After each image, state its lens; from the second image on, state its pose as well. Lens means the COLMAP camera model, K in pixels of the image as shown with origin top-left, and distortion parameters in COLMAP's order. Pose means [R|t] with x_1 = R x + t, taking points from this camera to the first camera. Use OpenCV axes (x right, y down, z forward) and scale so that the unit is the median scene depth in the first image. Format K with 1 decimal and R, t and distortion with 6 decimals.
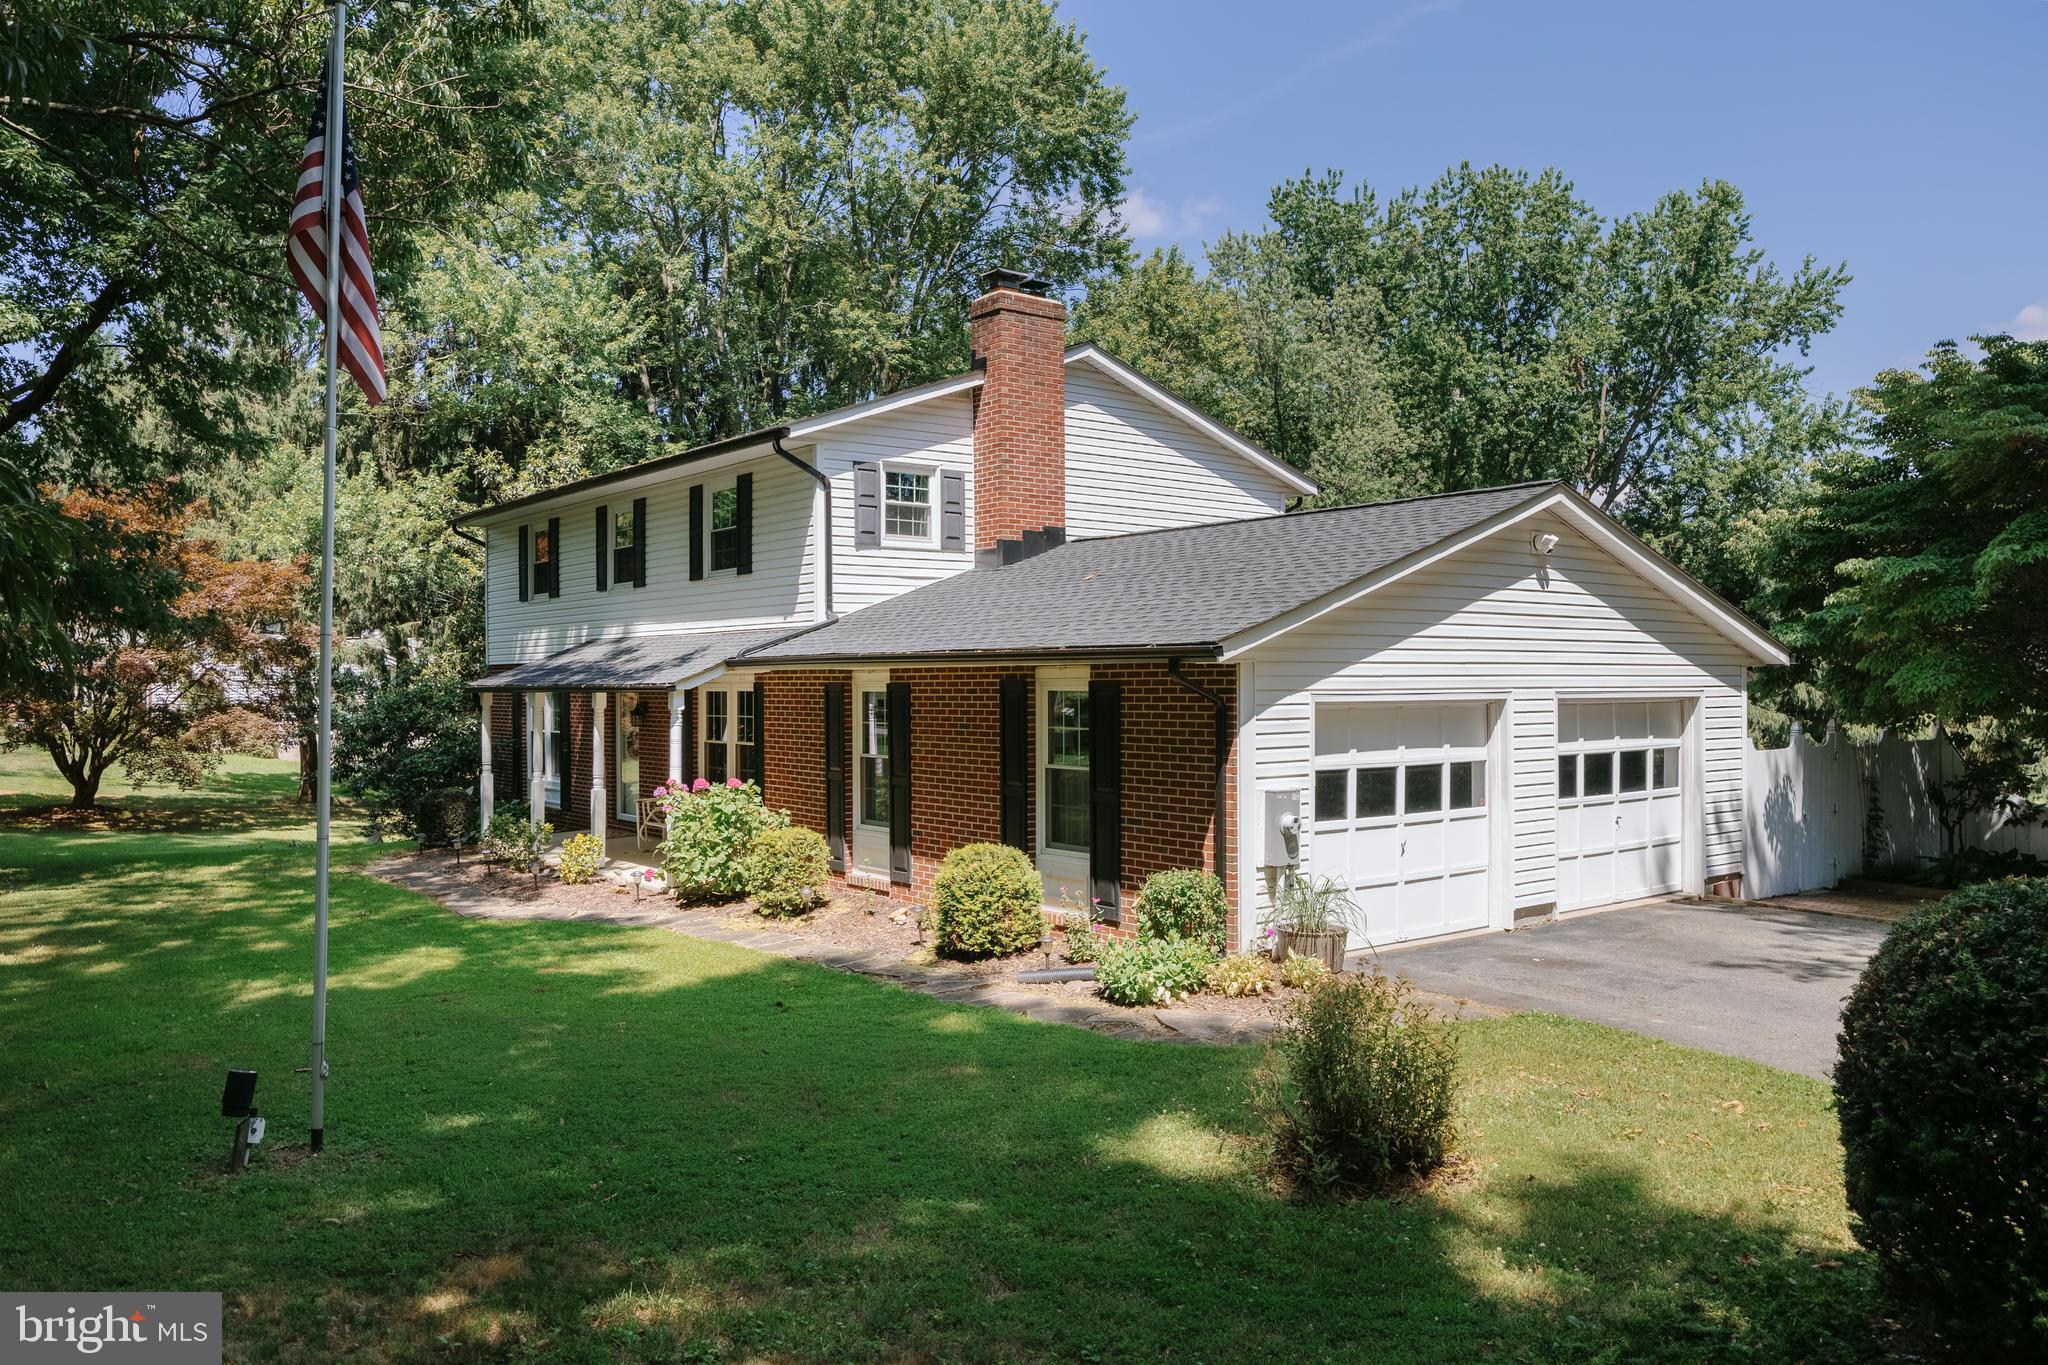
lens RADIAL K [[1494.8, 0, 1024.8], [0, 1494.8, 692.7], [0, 0, 1]] dist [0.010951, 0.001487]
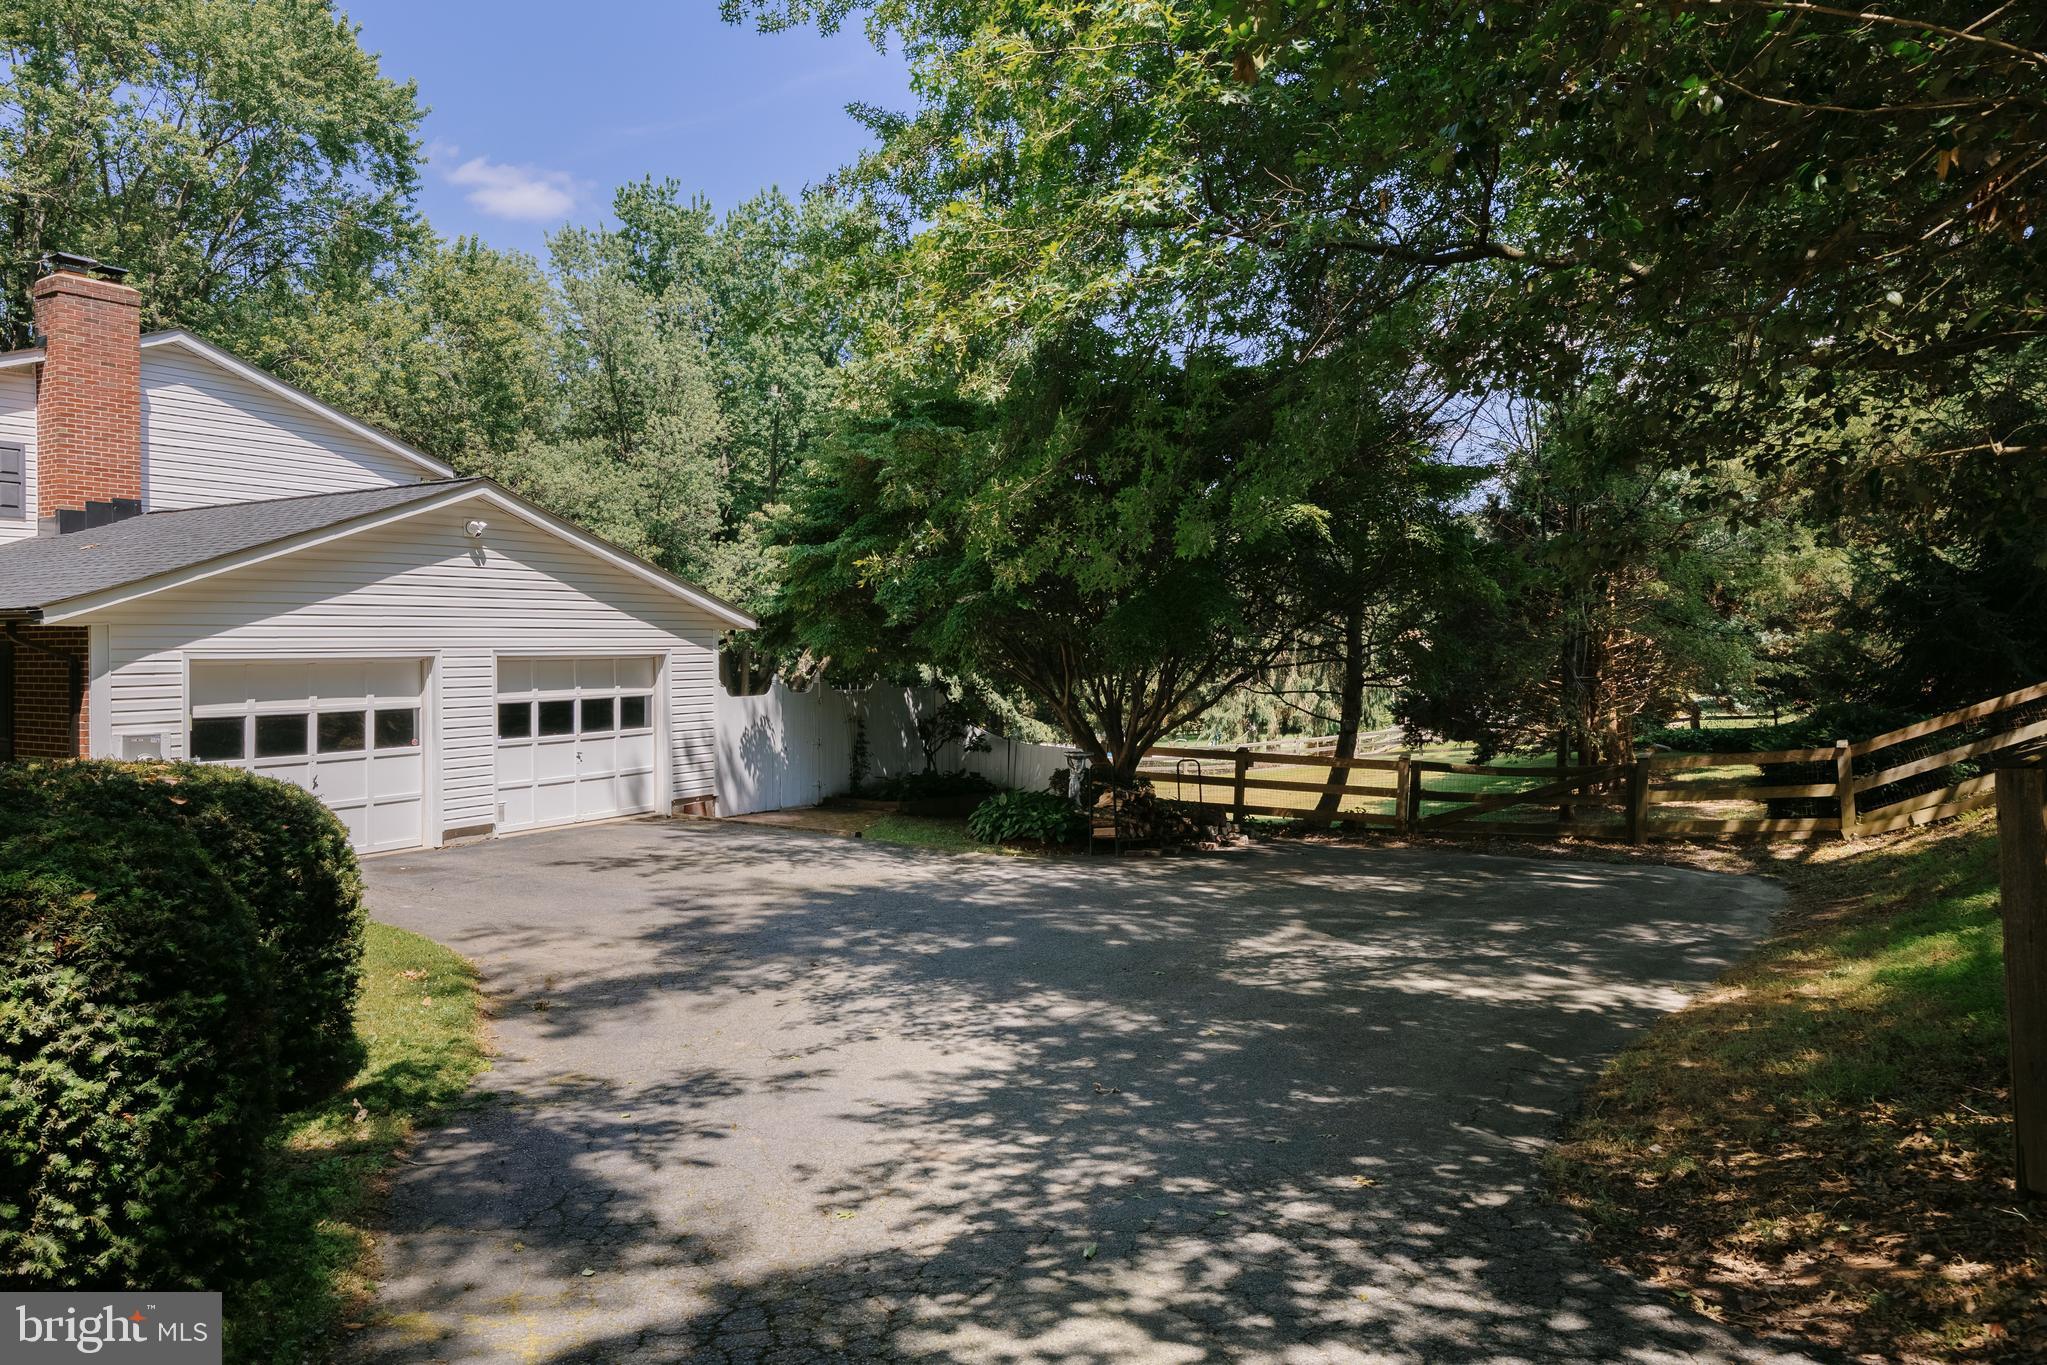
lens RADIAL K [[1398.2, 0, 1023.2], [0, 1398.2, 662.4], [0, 0, 1]] dist [-0.005035, 0.002763]
pose [[0.936841, -0.006754, 0.349689, 0.307409], [0.005002, 0.999970, 0.005913, 0.003954], [-0.349719, -0.003791, 0.936847, -0.183483]]
